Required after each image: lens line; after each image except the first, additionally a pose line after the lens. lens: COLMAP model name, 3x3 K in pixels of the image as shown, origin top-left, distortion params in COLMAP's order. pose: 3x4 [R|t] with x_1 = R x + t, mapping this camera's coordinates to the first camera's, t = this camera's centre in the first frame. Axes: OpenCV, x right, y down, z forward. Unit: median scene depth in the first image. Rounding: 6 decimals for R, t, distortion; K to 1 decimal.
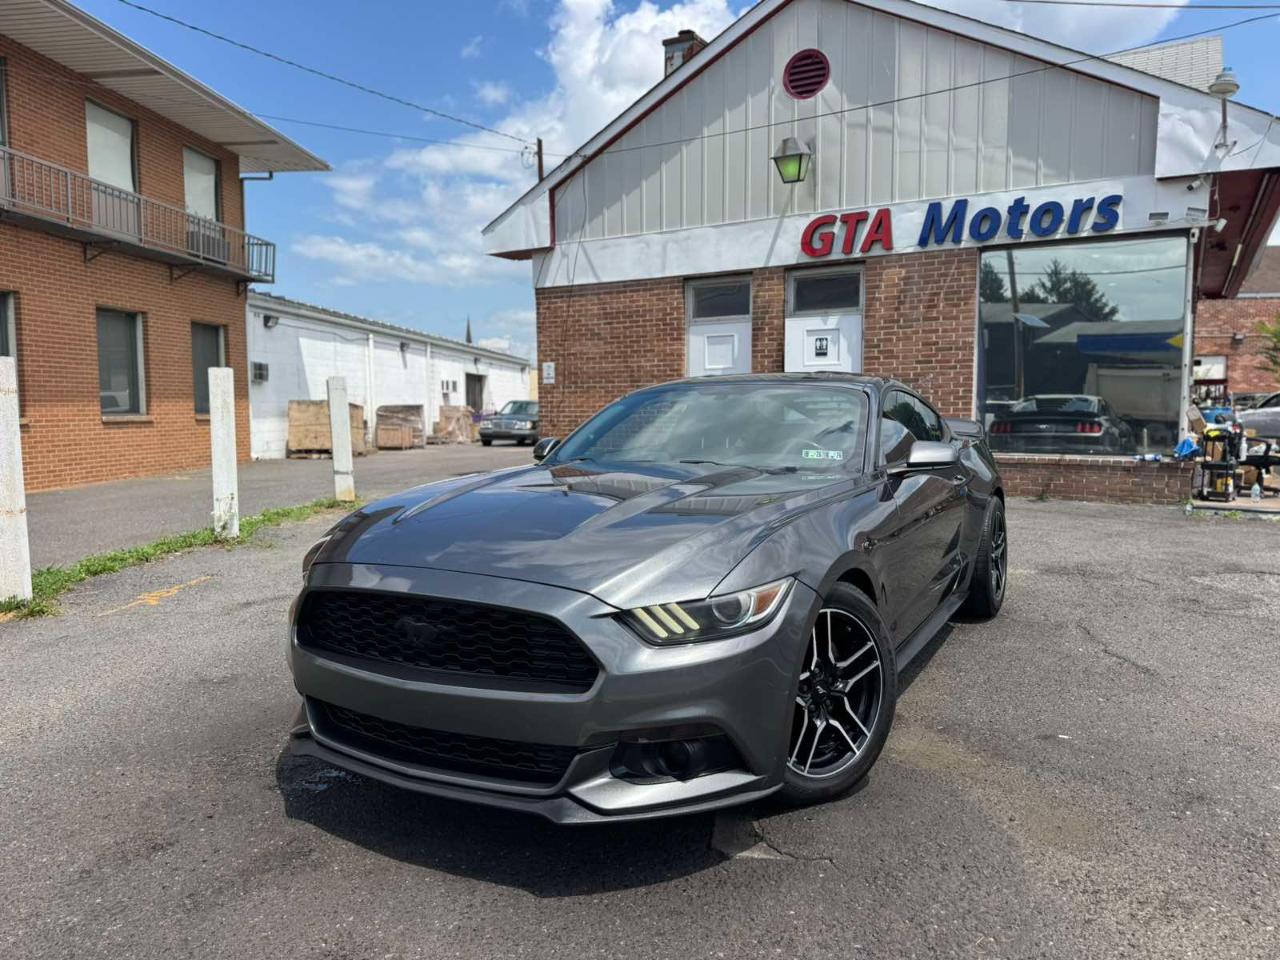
lens RADIAL K [[908.9, 0, 639.4], [0, 908.9, 477.8], [0, 0, 1]] dist [0.031962, -0.043510]
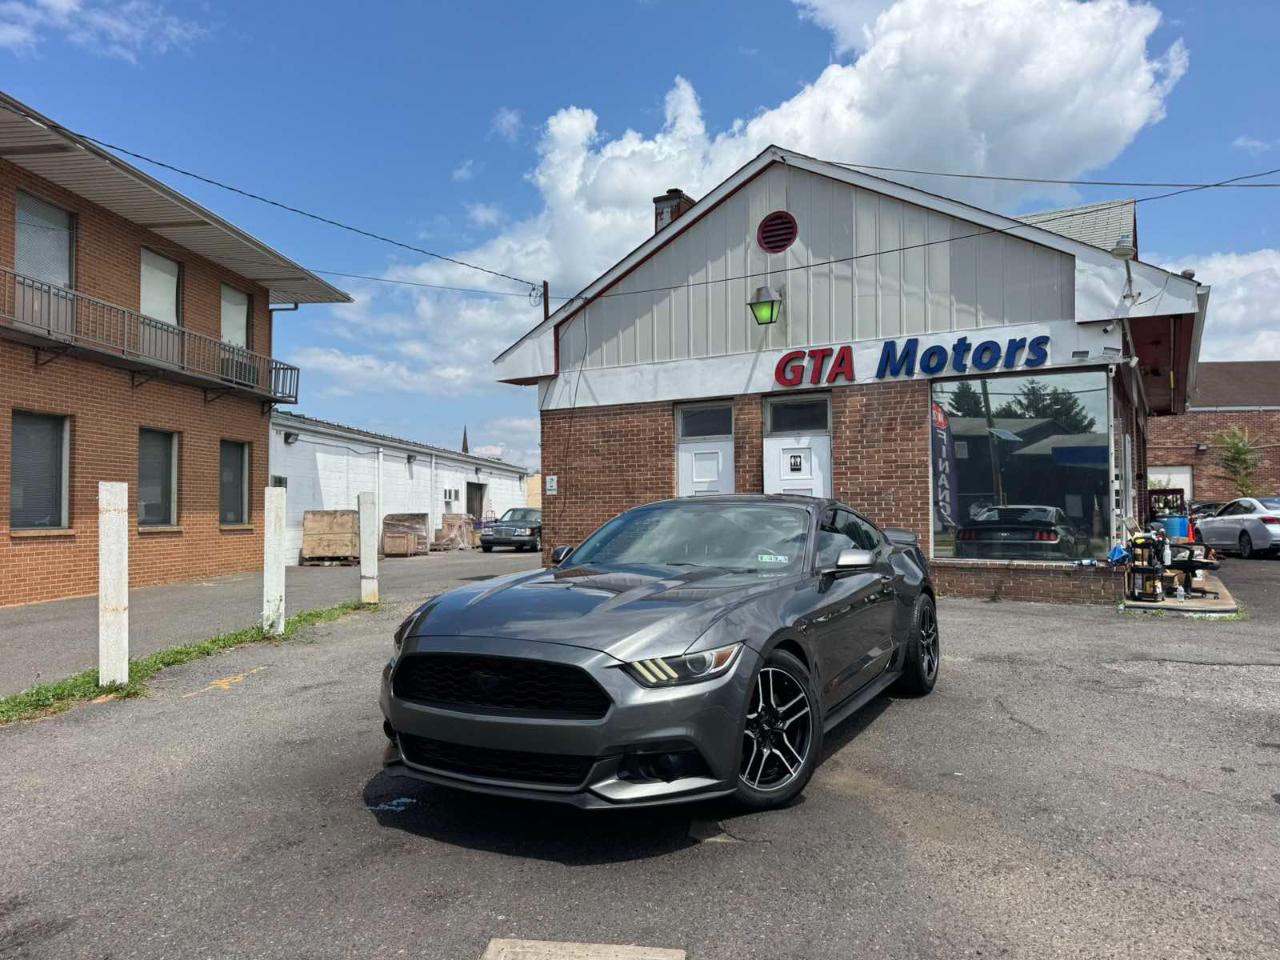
lens RADIAL K [[908.9, 0, 644.8], [0, 908.9, 480.3], [0, 0, 1]] dist [0.031962, -0.043510]
pose [[0.999907, -0.001488, 0.013529, -0.001747], [0.003021, 0.993478, -0.113986, 0.003851], [-0.013271, 0.114016, 0.993390, -0.121351]]
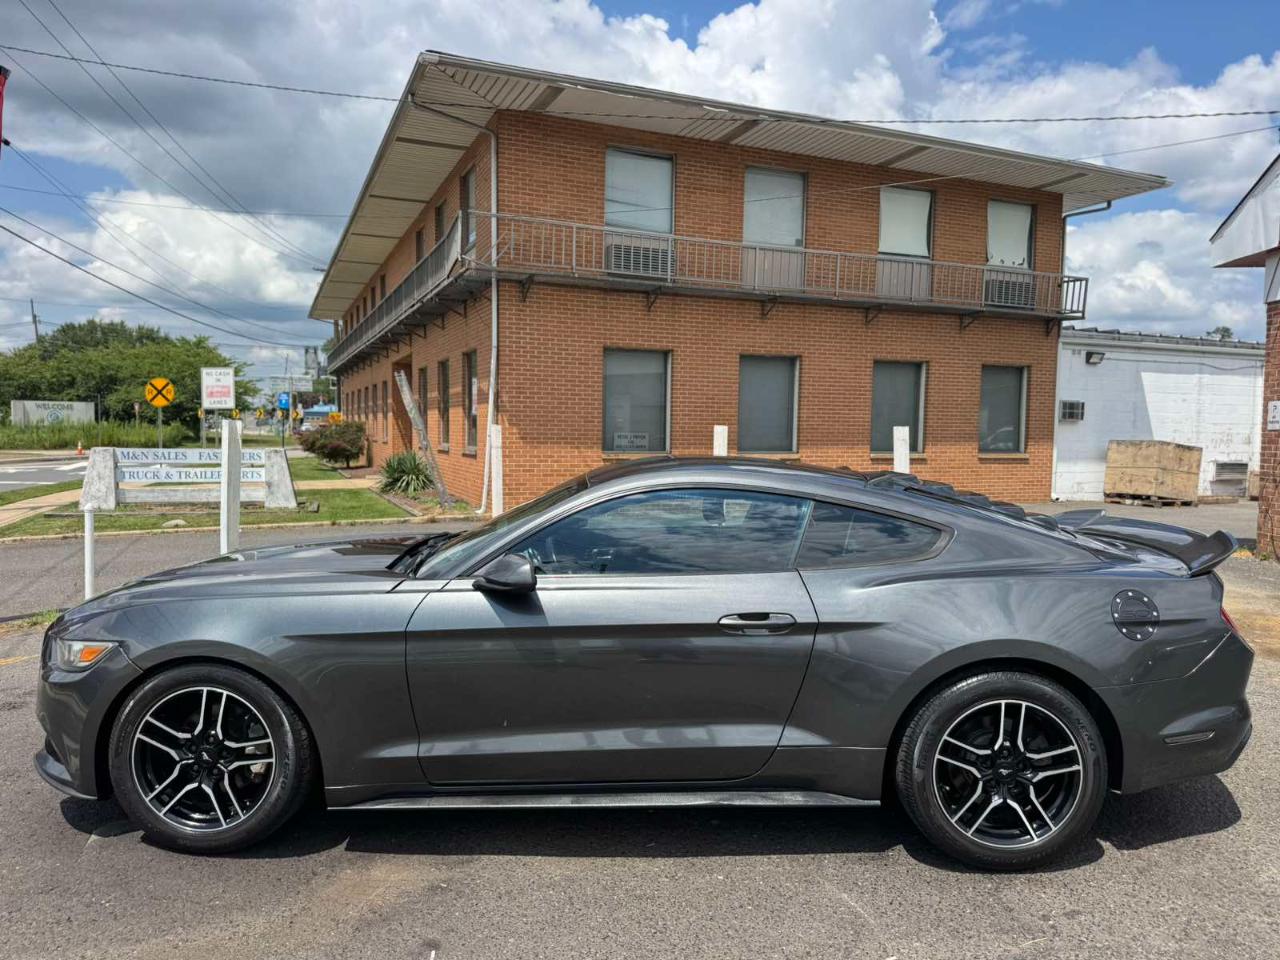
lens RADIAL K [[908.9, 0, 633.8], [0, 908.9, 487.1], [0, 0, 1]] dist [0.031962, -0.043510]
pose [[0.473277, 0.064905, -0.878519, 0.386848], [-0.082322, 0.996176, 0.029249, -0.044002], [0.877059, 0.058478, 0.476810, 0.231031]]
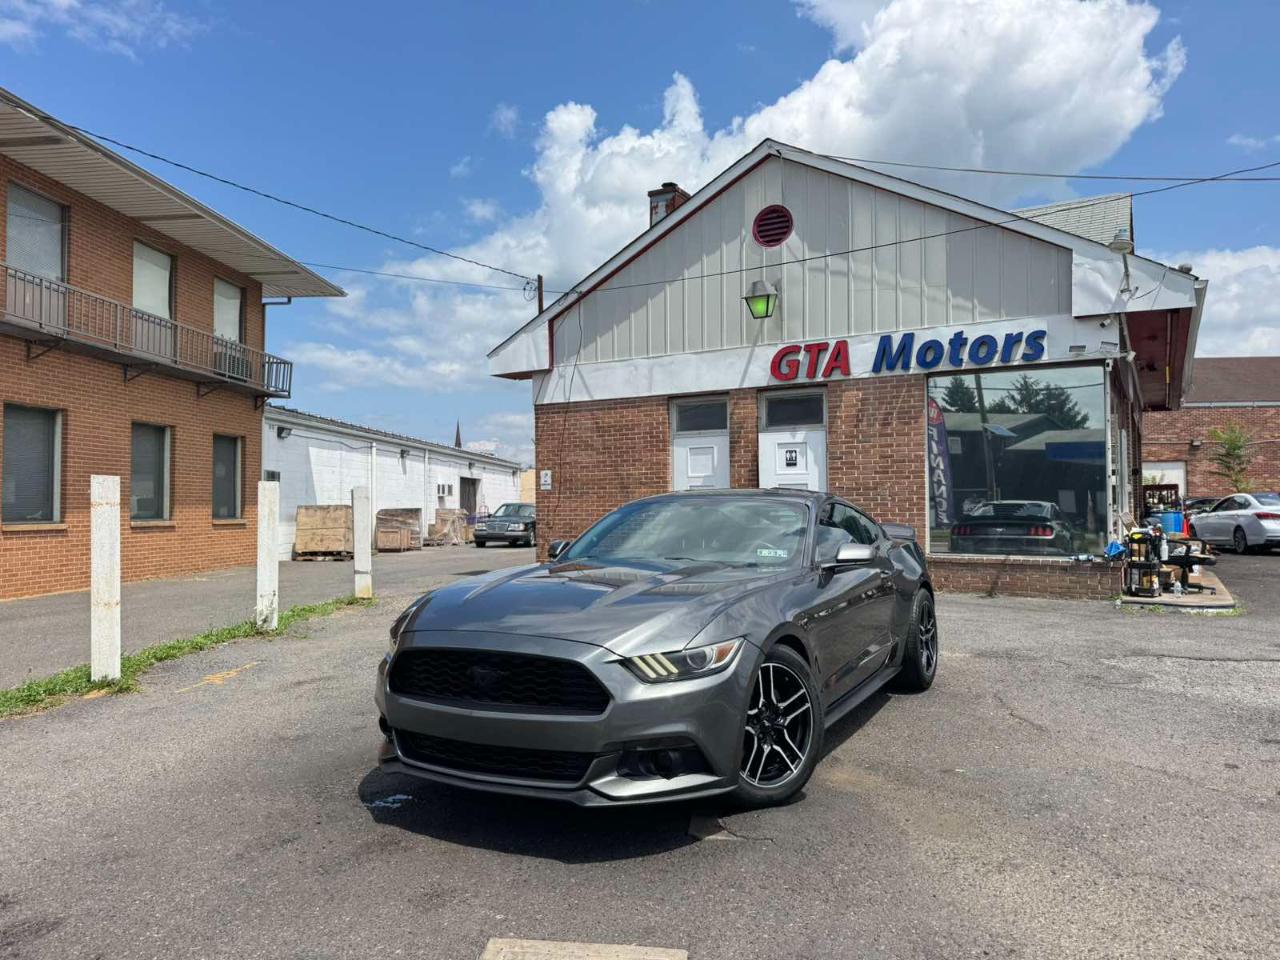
lens RADIAL K [[908.9, 0, 639.1], [0, 908.9, 476.7], [0, 0, 1]] dist [0.031962, -0.043510]
pose [[0.999886, -0.000578, 0.015105, -0.004414], [0.002281, 0.993592, -0.113003, 0.004405], [-0.014943, 0.113024, 0.993480, -0.116211]]
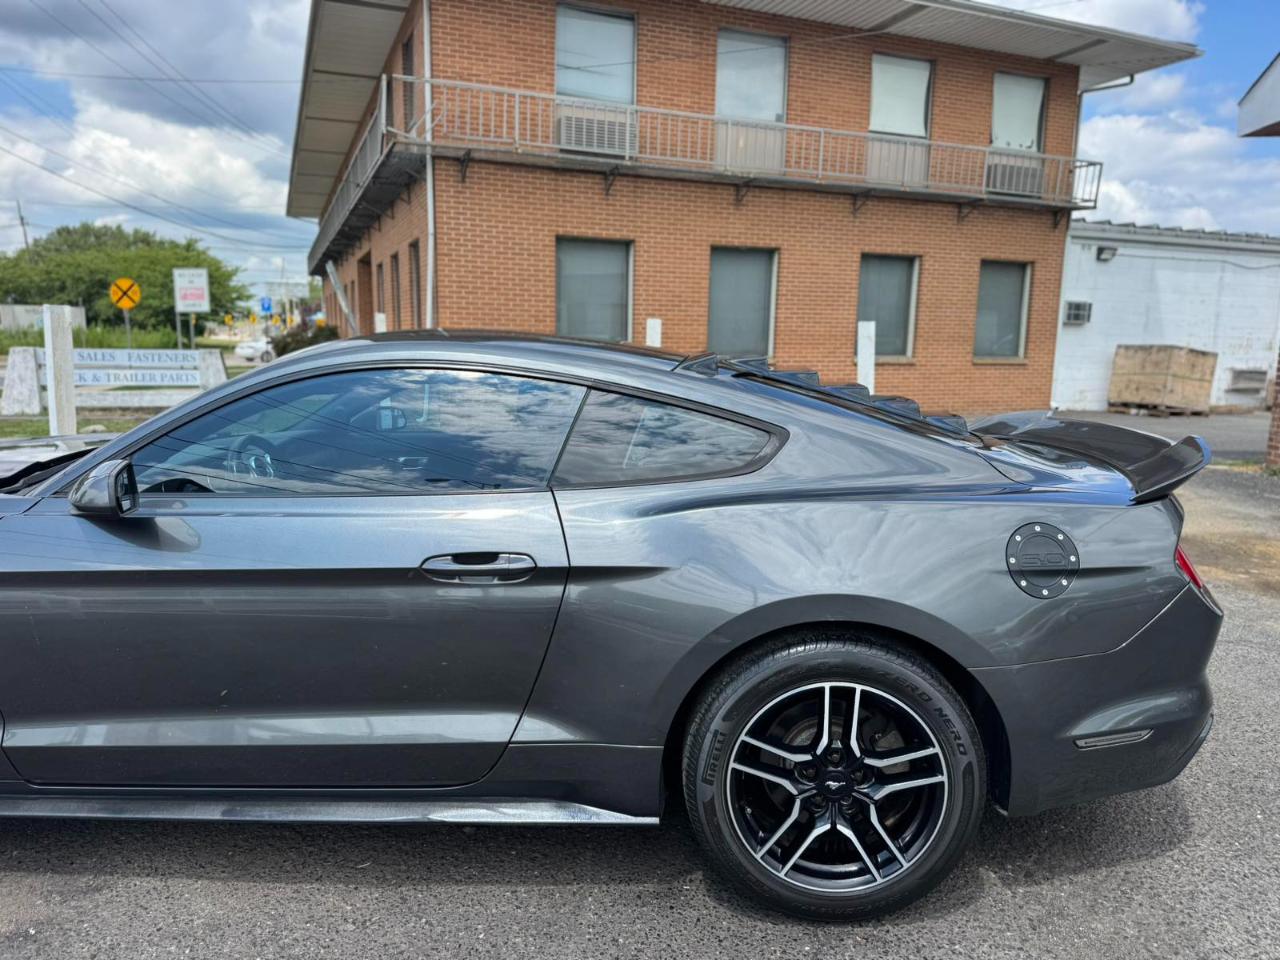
lens RADIAL K [[908.9, 0, 631.6], [0, 908.9, 493.2], [0, 0, 1]] dist [0.031962, -0.043510]
pose [[0.459412, 0.158371, -0.873991, 0.336045], [-0.086148, 0.987282, 0.133616, -0.039930], [0.884036, 0.013907, 0.467212, 0.344488]]
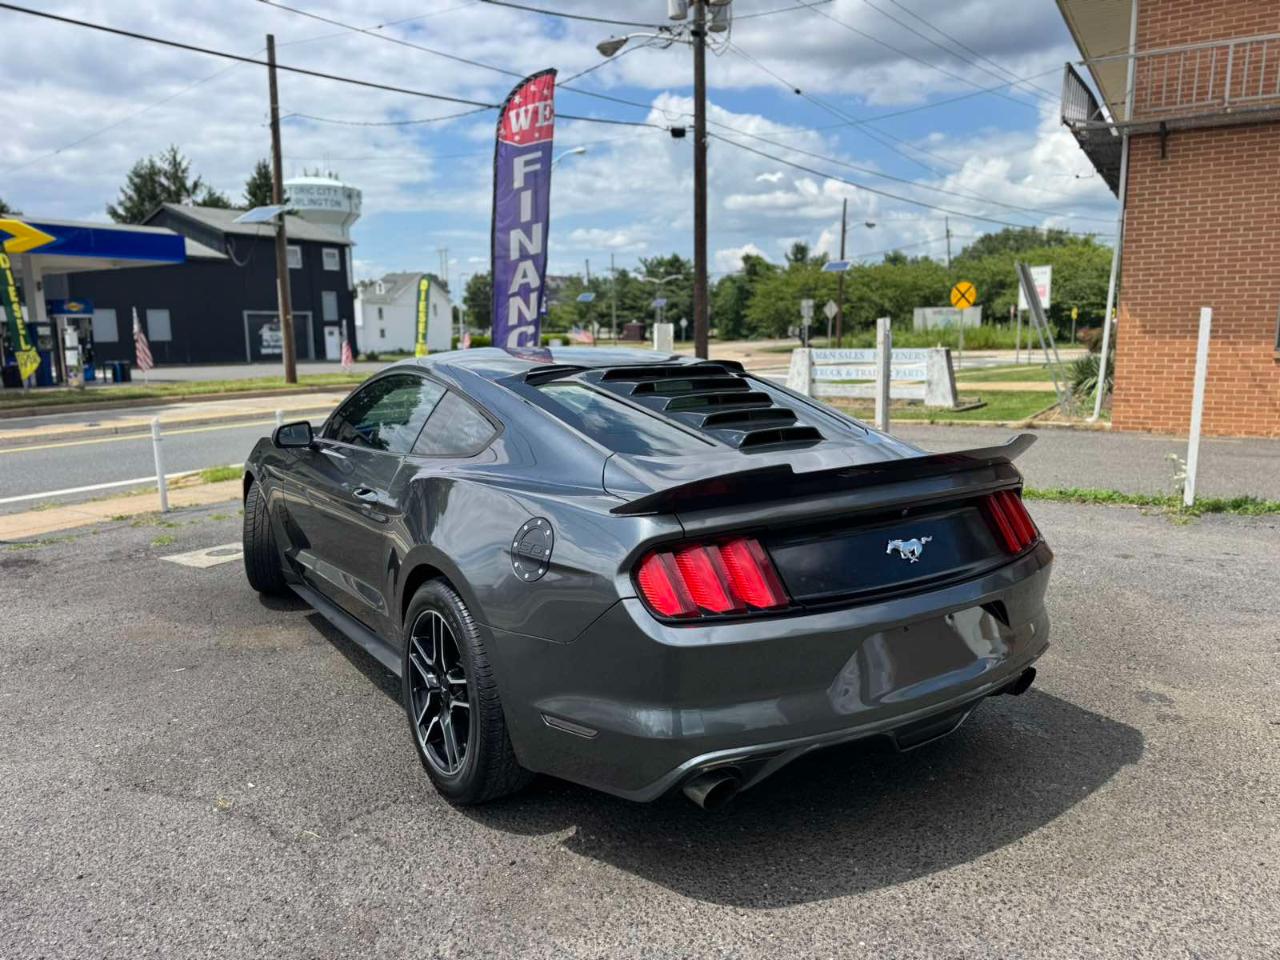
lens RADIAL K [[908.9, 0, 635.5], [0, 908.9, 475.8], [0, 0, 1]] dist [0.031962, -0.043510]
pose [[-0.430454, 0.150103, -0.890044, 0.393118], [-0.053832, 0.980051, 0.191318, -0.068772], [0.901006, 0.130267, -0.413786, 0.620606]]
